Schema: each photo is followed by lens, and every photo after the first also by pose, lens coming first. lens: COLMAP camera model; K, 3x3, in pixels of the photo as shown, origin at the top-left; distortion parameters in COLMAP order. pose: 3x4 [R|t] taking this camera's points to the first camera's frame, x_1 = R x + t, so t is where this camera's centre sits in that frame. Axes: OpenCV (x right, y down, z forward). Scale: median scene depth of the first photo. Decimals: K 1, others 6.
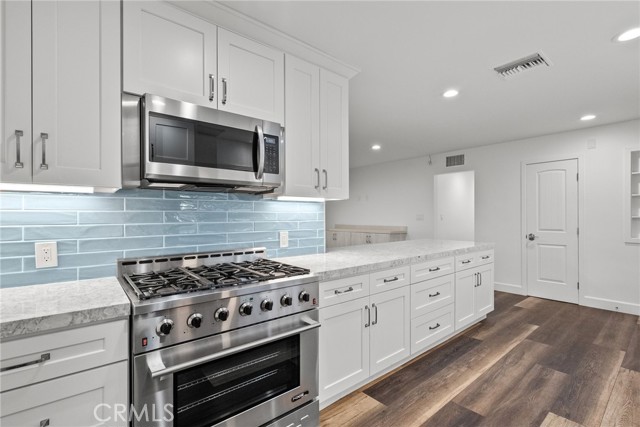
lens RADIAL K [[295.2, 0, 319.2], [0, 295.2, 211.0], [0, 0, 1]] dist [-0.004084, 0.002537]
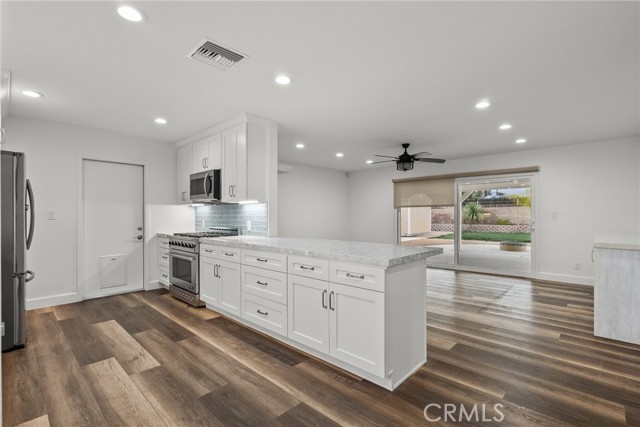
lens RADIAL K [[295.2, 0, 322.8], [0, 295.2, 217.5], [0, 0, 1]] dist [-0.004084, 0.002537]
pose [[0.128229, 0.007731, -0.991714, 1.686207], [0.008495, 0.999924, 0.008894, 0.036451], [0.991708, -0.009565, 0.128154, 1.220807]]
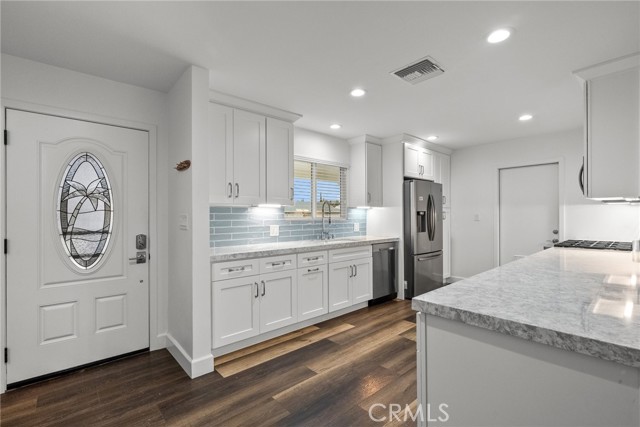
lens RADIAL K [[295.2, 0, 322.5], [0, 295.2, 216.1], [0, 0, 1]] dist [-0.004084, 0.002537]
pose [[-0.998798, 0.007404, -0.048462, 1.076335], [0.007721, 0.999950, -0.006347, 0.021467], [0.048413, -0.006714, -0.998805, 2.013675]]
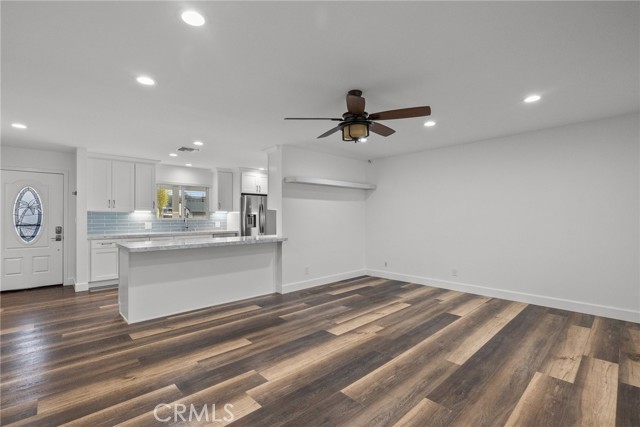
lens RADIAL K [[295.2, 0, 325.1], [0, 295.2, 216.0], [0, 0, 1]] dist [-0.004084, 0.002537]
pose [[-0.996949, 0.005319, -0.077872, -0.142079], [0.006202, 0.999919, -0.011102, 0.037521], [0.077807, -0.011551, -0.996902, 3.257594]]
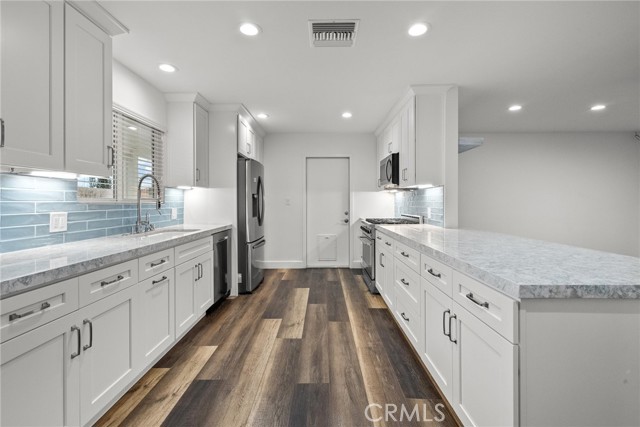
lens RADIAL K [[295.2, 0, 322.0], [0, 295.2, 203.3], [0, 0, 1]] dist [-0.004084, 0.002537]
pose [[-0.639245, 0.006413, -0.768976, 1.416411], [0.008821, 0.999961, 0.001006, 0.039082], [0.768953, -0.006140, -0.639276, 1.562633]]
